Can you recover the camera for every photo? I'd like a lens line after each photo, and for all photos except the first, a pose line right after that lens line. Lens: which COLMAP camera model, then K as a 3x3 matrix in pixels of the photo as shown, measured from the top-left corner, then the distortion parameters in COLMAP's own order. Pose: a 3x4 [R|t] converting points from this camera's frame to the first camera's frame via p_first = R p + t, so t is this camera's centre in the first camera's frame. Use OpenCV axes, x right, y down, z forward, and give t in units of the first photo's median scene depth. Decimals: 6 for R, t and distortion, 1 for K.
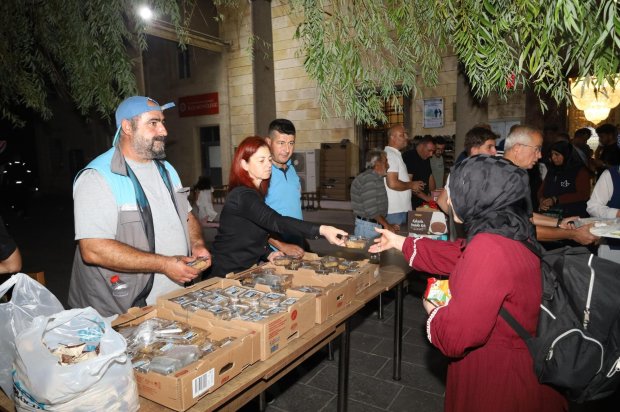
lens RADIAL K [[429.3, 0, 311.9], [0, 429.3, 205.7], [0, 0, 1]] dist [0.016127, -0.027079]
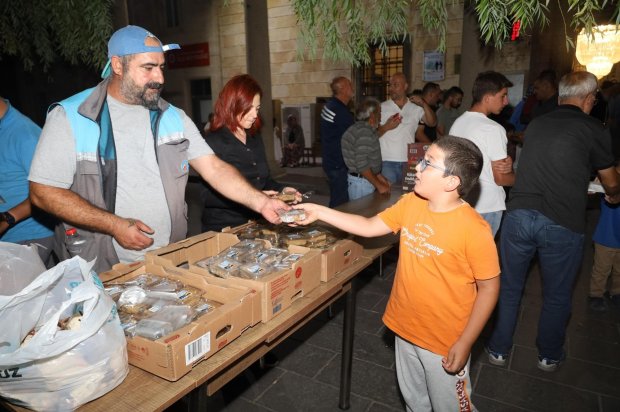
lens RADIAL K [[428.7, 0, 310.0], [0, 428.7, 206.0], [0, 0, 1]] dist [-0.001359, -0.004380]
pose [[0.999912, 0.004230, 0.012537, -0.024289], [-0.005418, 0.995335, 0.096328, 0.025497], [-0.012071, -0.096387, 0.995271, 0.104031]]
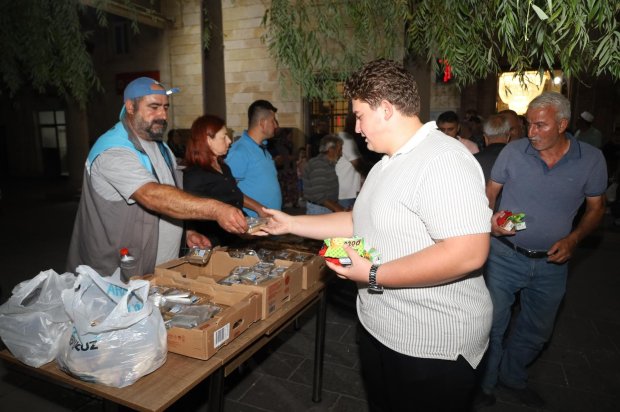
lens RADIAL K [[430.8, 0, 309.9], [0, 430.8, 204.2], [0, 0, 1]] dist [0.007839, 0.004603]
pose [[0.989858, 0.005309, 0.141958, -0.120623], [-0.009722, 0.999490, 0.030410, 0.018987], [-0.141725, -0.031482, 0.989405, -0.094474]]
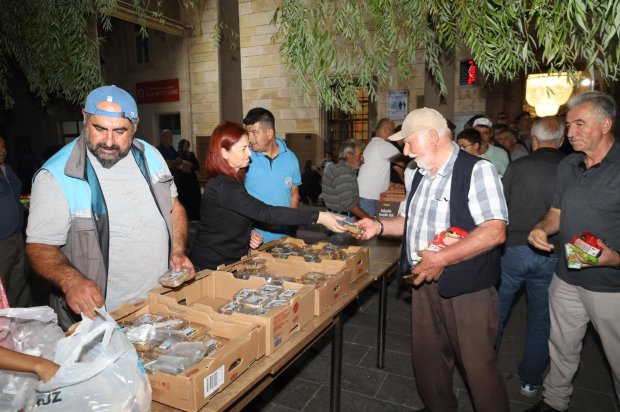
lens RADIAL K [[428.7, 0, 312.0], [0, 428.7, 206.7], [0, 0, 1]] dist [0.001888, 0.001961]
pose [[0.995233, 0.000115, 0.097527, -0.084567], [-0.002387, 0.999728, 0.023179, 0.003336], [-0.097498, -0.023301, 0.994963, 0.031038]]
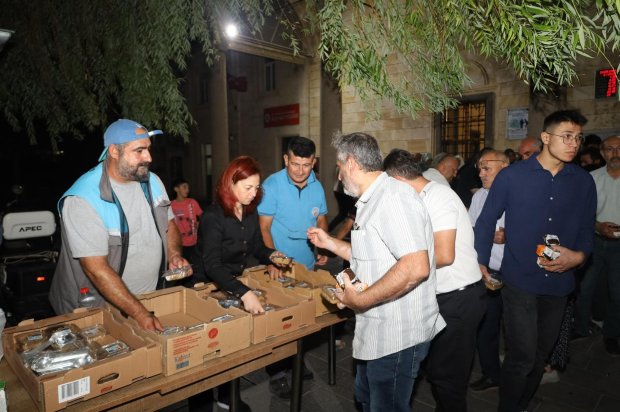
lens RADIAL K [[430.8, 0, 309.9], [0, 430.8, 204.2], [0, 0, 1]] dist [0.007839, 0.004603]
pose [[0.971261, 0.042632, -0.234167, 0.342705], [-0.048472, 0.998639, -0.019239, -0.028370], [0.233028, 0.030036, 0.972006, 0.066305]]
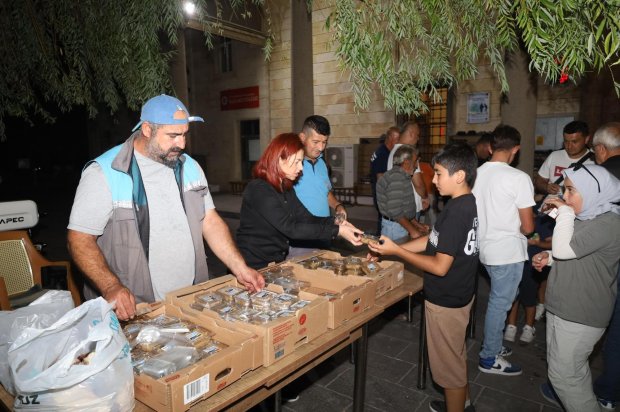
lens RADIAL K [[429.3, 0, 311.9], [0, 429.3, 205.7], [0, 0, 1]] dist [0.016127, -0.027079]
pose [[0.995014, 0.026881, -0.096039, 0.053138], [-0.025658, 0.999573, 0.013955, -0.007987], [0.096373, -0.011421, 0.995280, 0.053823]]
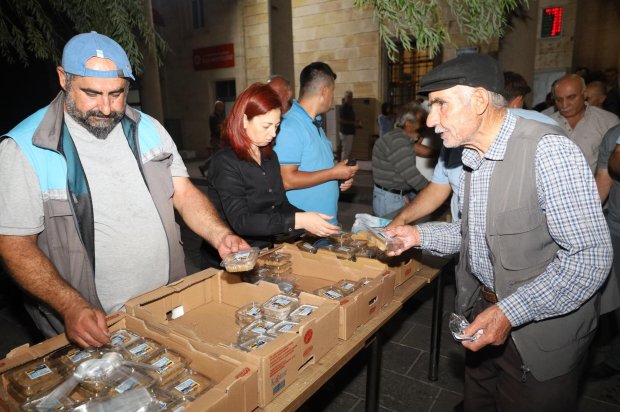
lens RADIAL K [[424.7, 0, 312.1], [0, 424.7, 206.6], [0, 0, 1]] dist [-0.001467, -0.001325]
pose [[0.998922, 0.009576, -0.045426, -0.005035], [-0.004893, 0.994763, 0.102093, -0.022916], [0.046166, -0.101761, 0.993737, 0.280687]]
